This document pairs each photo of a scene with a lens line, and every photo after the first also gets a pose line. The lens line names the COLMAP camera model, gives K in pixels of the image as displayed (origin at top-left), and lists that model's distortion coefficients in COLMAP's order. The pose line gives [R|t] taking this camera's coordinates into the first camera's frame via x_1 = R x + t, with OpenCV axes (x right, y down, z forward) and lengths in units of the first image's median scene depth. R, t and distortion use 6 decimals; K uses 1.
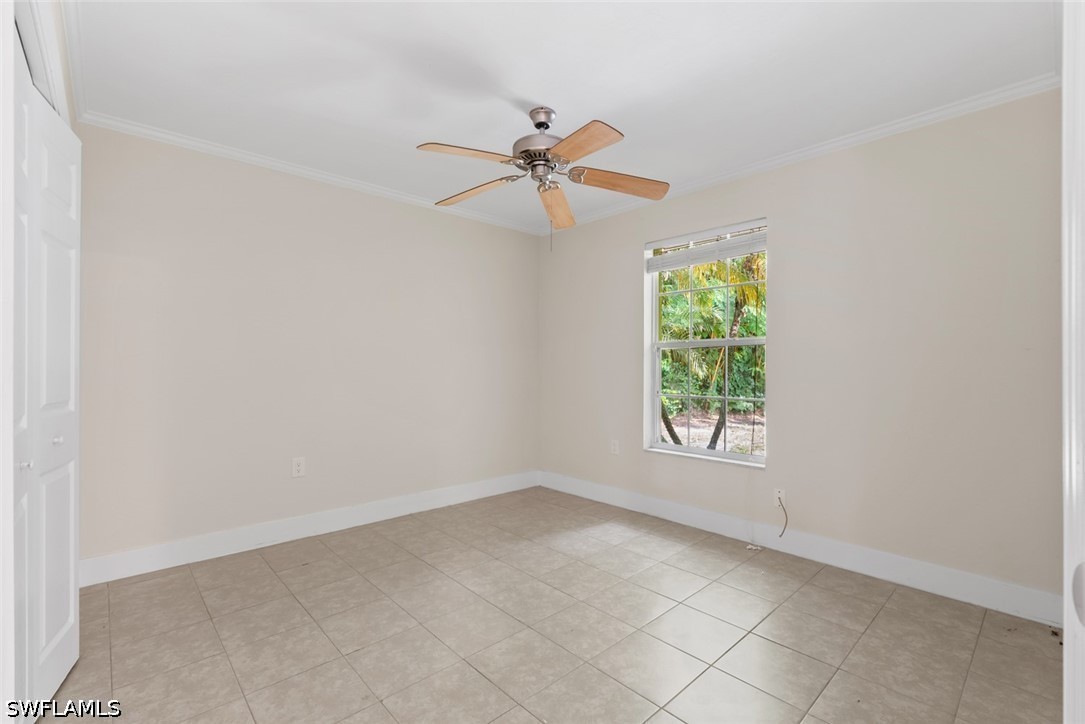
lens RADIAL K [[480.2, 0, 541.9], [0, 480.2, 365.5], [0, 0, 1]] dist [-0.001352, 0.000083]
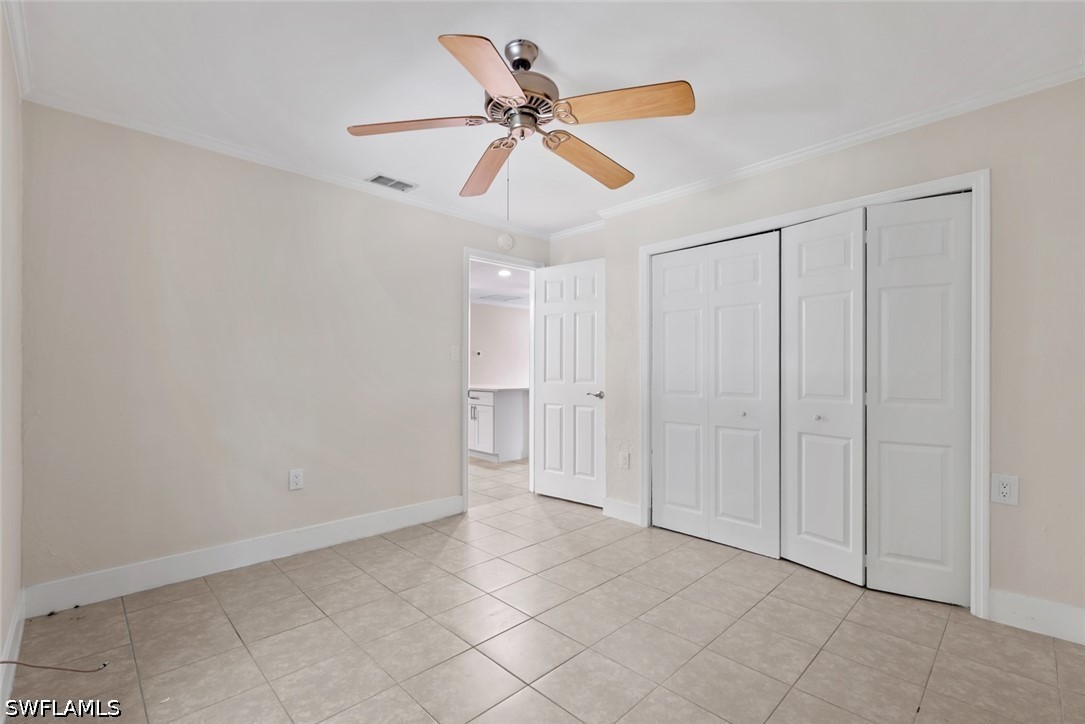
lens RADIAL K [[480.2, 0, 543.3], [0, 480.2, 365.4], [0, 0, 1]] dist [-0.001352, 0.000083]
pose [[-0.999556, -0.002317, -0.029700, -0.018209], [-0.002057, 0.999959, -0.008792, -0.002302], [0.029719, -0.008727, -0.999520, 2.013396]]
